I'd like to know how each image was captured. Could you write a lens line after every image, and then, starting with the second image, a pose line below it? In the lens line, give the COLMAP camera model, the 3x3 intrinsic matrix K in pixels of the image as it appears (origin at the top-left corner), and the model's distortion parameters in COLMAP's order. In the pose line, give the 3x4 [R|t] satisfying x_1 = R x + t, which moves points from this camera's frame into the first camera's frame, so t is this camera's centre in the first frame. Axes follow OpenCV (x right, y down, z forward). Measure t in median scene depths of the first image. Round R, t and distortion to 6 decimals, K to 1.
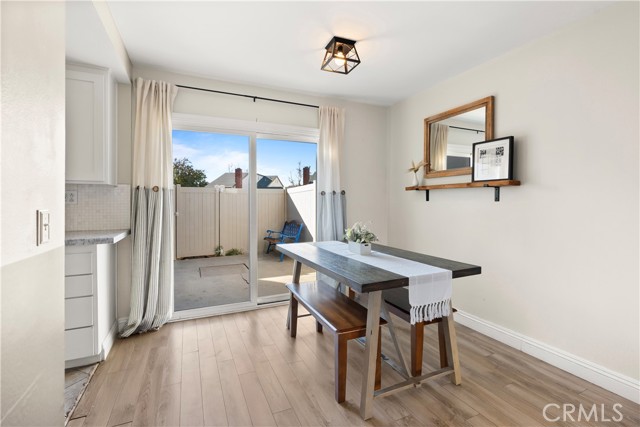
lens RADIAL K [[309.6, 0, 317.8], [0, 309.6, 204.1], [0, 0, 1]] dist [-0.001795, -0.000183]
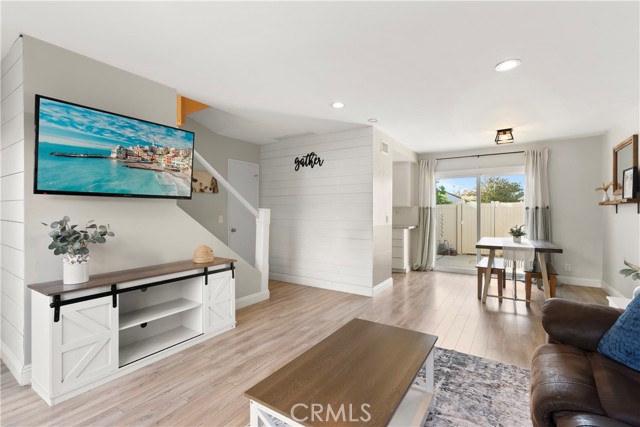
lens RADIAL K [[290.5, 0, 320.0], [0, 290.5, 213.5], [0, 0, 1]] dist [-0.002250, 0.000046]
pose [[0.540093, 0.000276, -0.841605, 0.828486], [-0.004921, 0.999984, -0.002830, 0.000750], [0.841591, 0.005670, 0.540086, -0.791250]]
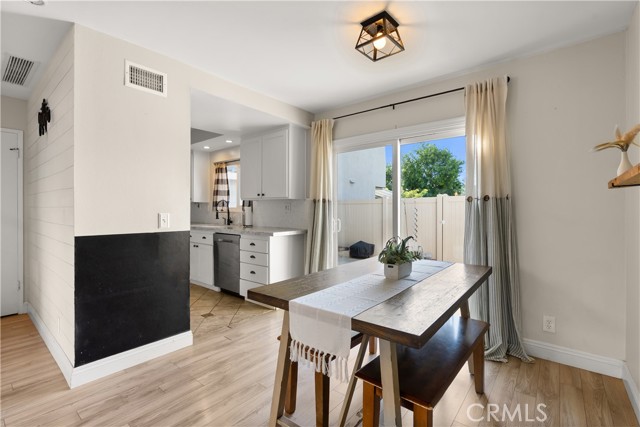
lens RADIAL K [[289.5, 0, 320.0], [0, 289.5, 213.5], [0, 0, 1]] dist [0.002360, 0.000394]
pose [[0.443289, 0.010750, -0.896314, 0.616157], [-0.004463, 0.999942, 0.009785, -0.006084], [0.896368, -0.000337, 0.443312, 0.444204]]
